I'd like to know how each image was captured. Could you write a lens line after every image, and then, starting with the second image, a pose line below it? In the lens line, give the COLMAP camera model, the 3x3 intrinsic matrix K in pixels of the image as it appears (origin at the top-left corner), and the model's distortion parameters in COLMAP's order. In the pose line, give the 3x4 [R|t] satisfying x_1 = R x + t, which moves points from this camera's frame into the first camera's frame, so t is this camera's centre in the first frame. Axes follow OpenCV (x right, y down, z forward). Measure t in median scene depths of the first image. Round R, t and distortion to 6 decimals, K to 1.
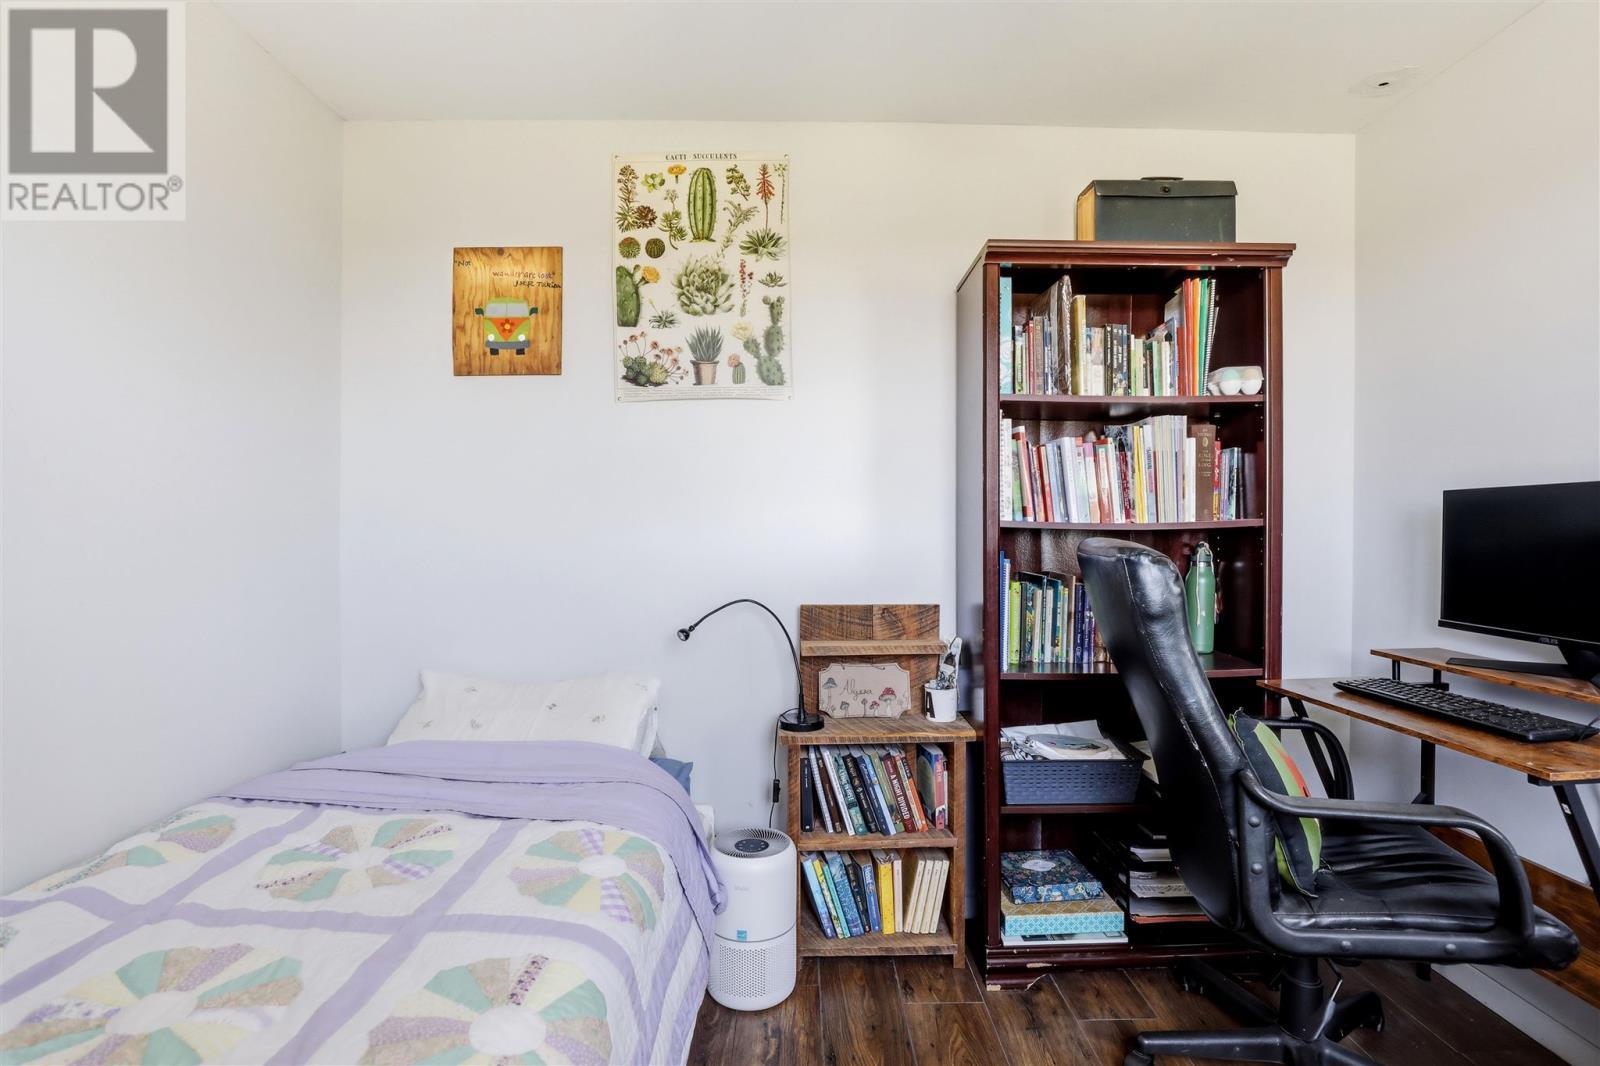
lens RADIAL K [[731.5, 0, 825.0], [0, 731.5, 530.3], [0, 0, 1]] dist [-0.027234, 0.000727]
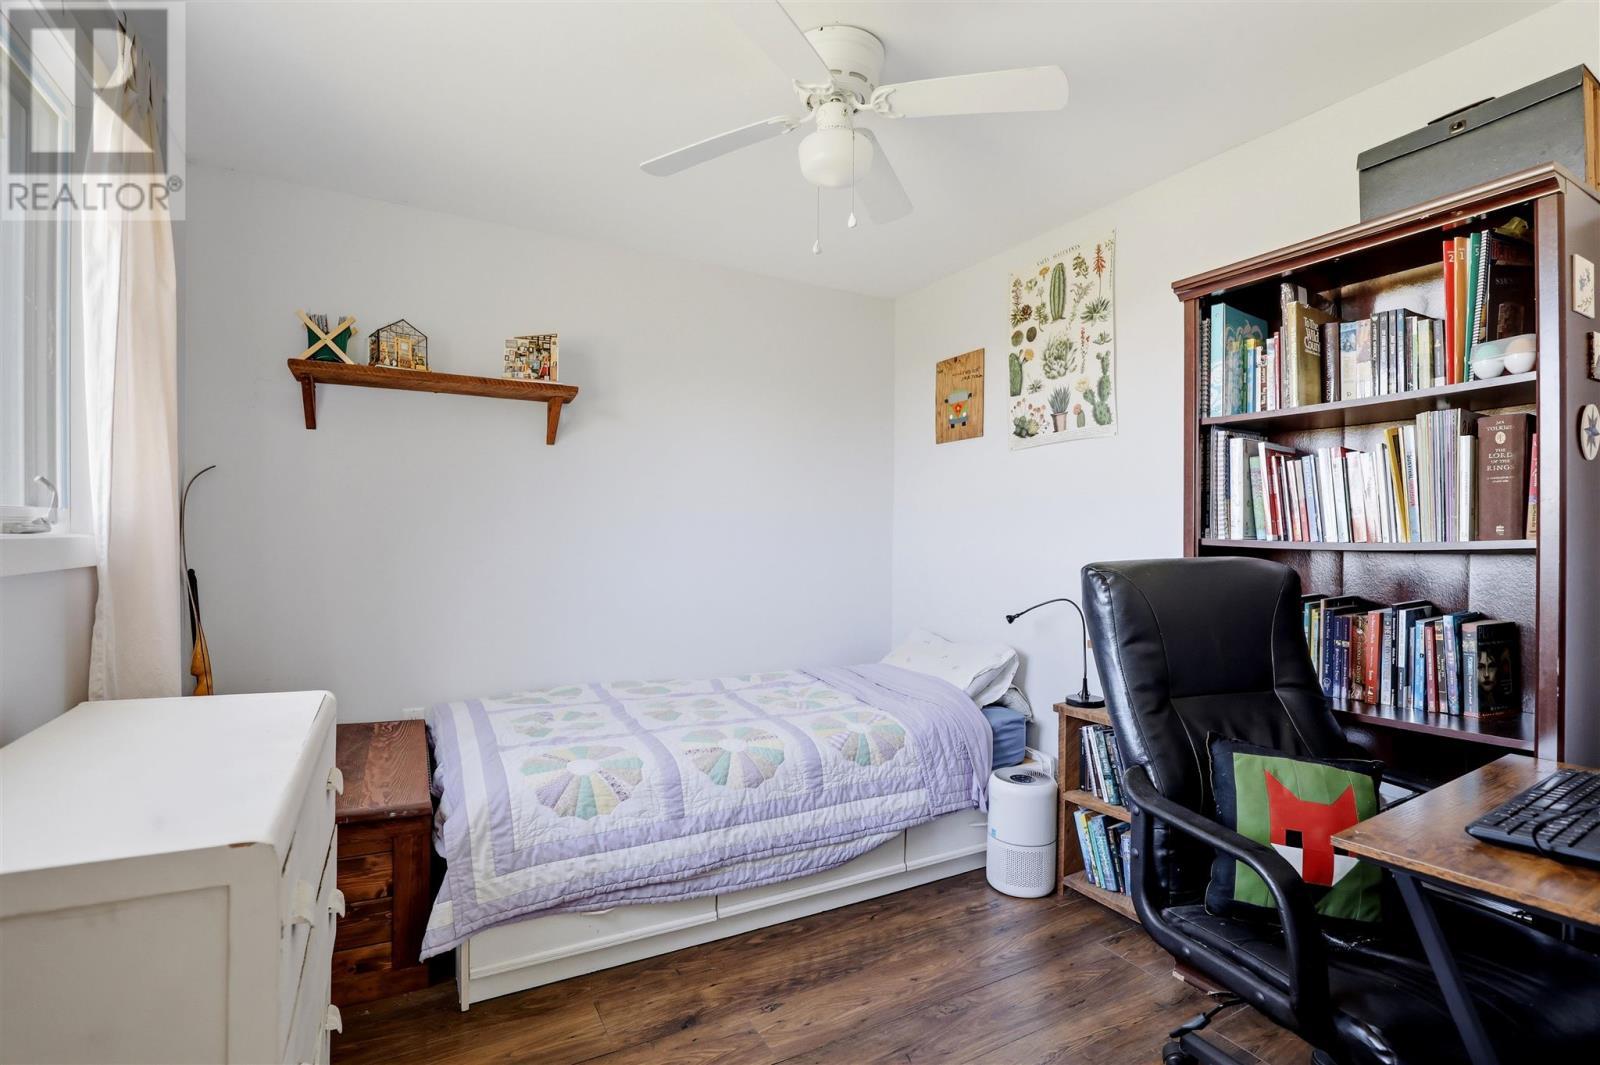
lens RADIAL K [[731.5, 0, 825.0], [0, 731.5, 529.8], [0, 0, 1]] dist [-0.027234, 0.000727]
pose [[0.491502, -0.003365, -0.870870, 0.752969], [-0.012160, 0.999869, -0.010726, -0.006914], [0.870791, 0.015862, 0.491397, 0.010213]]
